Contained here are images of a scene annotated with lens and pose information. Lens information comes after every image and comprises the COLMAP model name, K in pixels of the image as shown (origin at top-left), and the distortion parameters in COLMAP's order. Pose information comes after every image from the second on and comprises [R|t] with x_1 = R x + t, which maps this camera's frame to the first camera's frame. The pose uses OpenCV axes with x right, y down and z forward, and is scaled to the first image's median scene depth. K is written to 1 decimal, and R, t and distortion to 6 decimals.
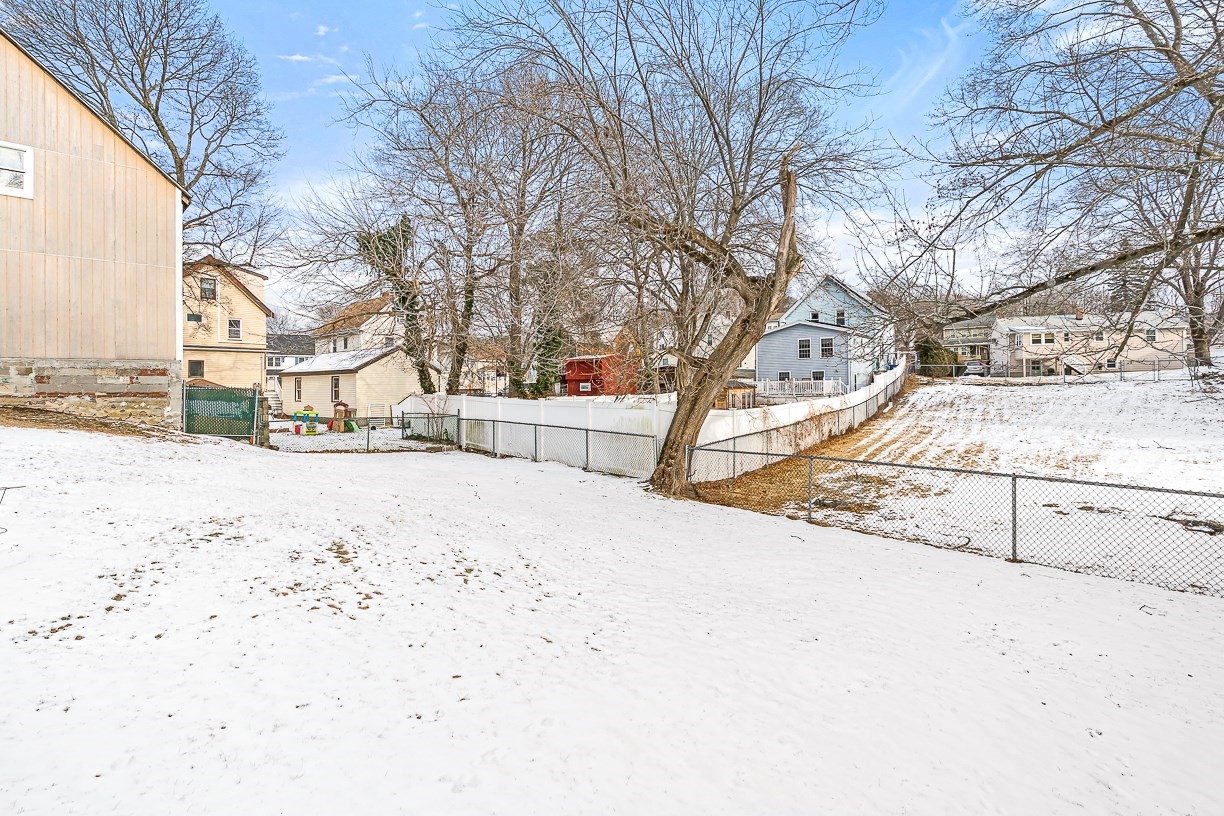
lens RADIAL K [[568.6, 0, 615.8], [0, 568.6, 383.5], [0, 0, 1]] dist [-0.002319, -0.000629]
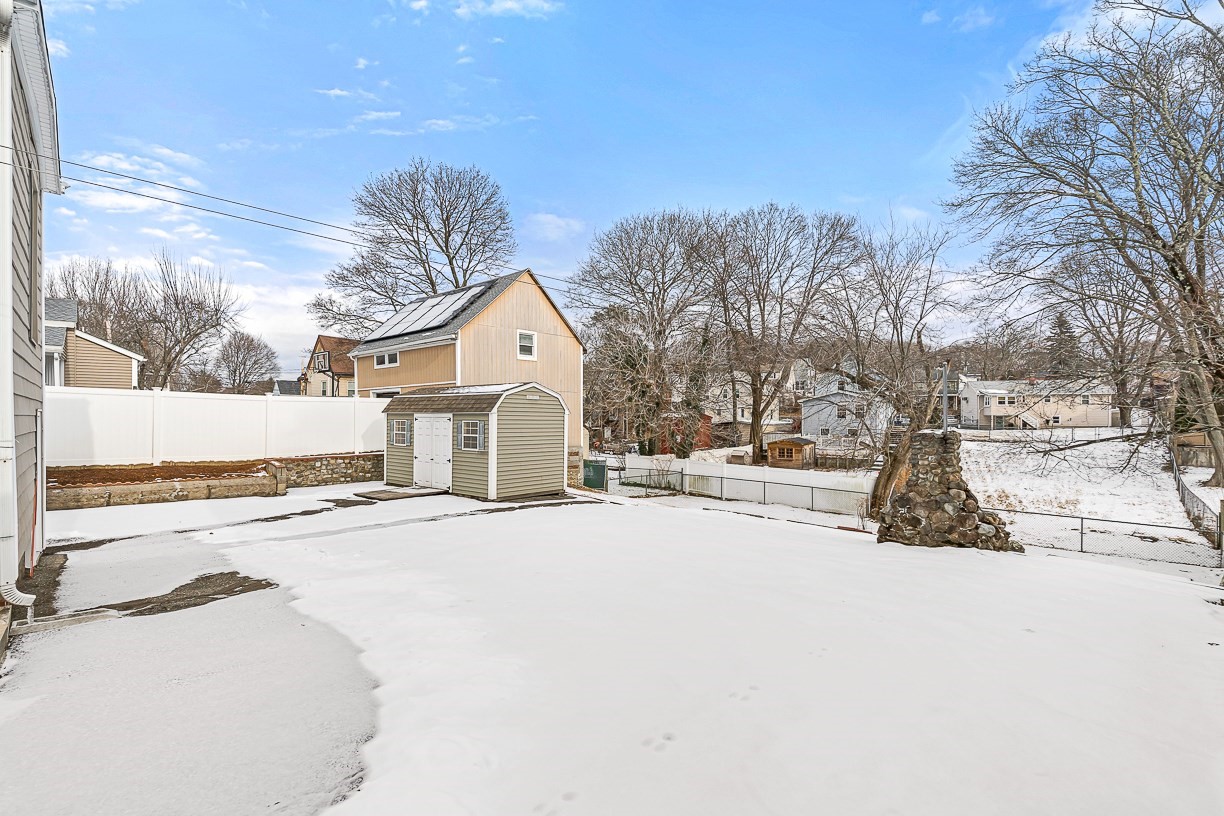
lens RADIAL K [[549.8, 0, 607.3], [0, 549.8, 411.1], [0, 0, 1]] dist [-0.000869, -0.000238]
pose [[0.998094, 0.011022, 0.060727, -0.593980], [-0.010849, 0.999936, -0.003177, -0.106530], [-0.060758, 0.002512, 0.998149, -0.499101]]
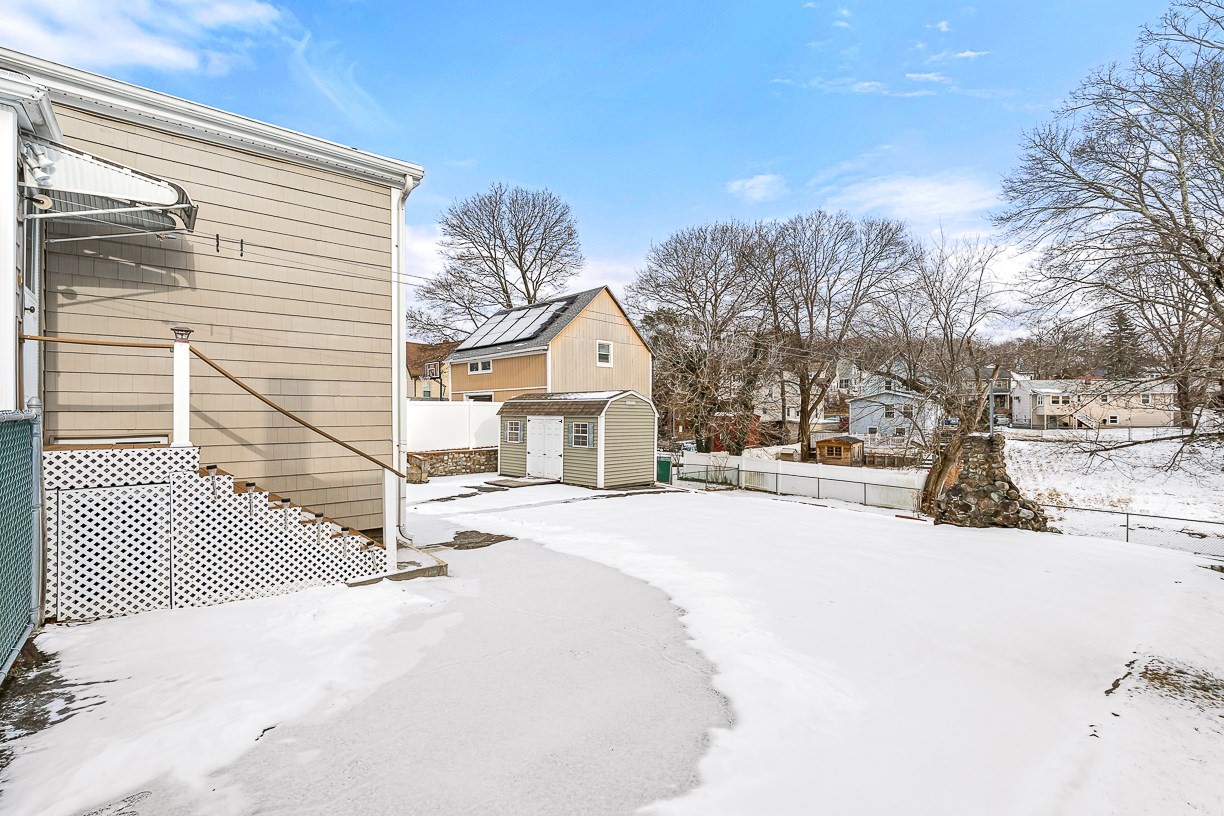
lens RADIAL K [[543.4, 0, 606.6], [0, 543.4, 406.4], [0, 0, 1]] dist [-0.000419, -0.000164]
pose [[0.999868, 0.012217, -0.010731, -0.671785], [-0.012283, 0.999906, -0.006136, -0.114392], [0.010655, 0.006267, 0.999924, -0.617103]]
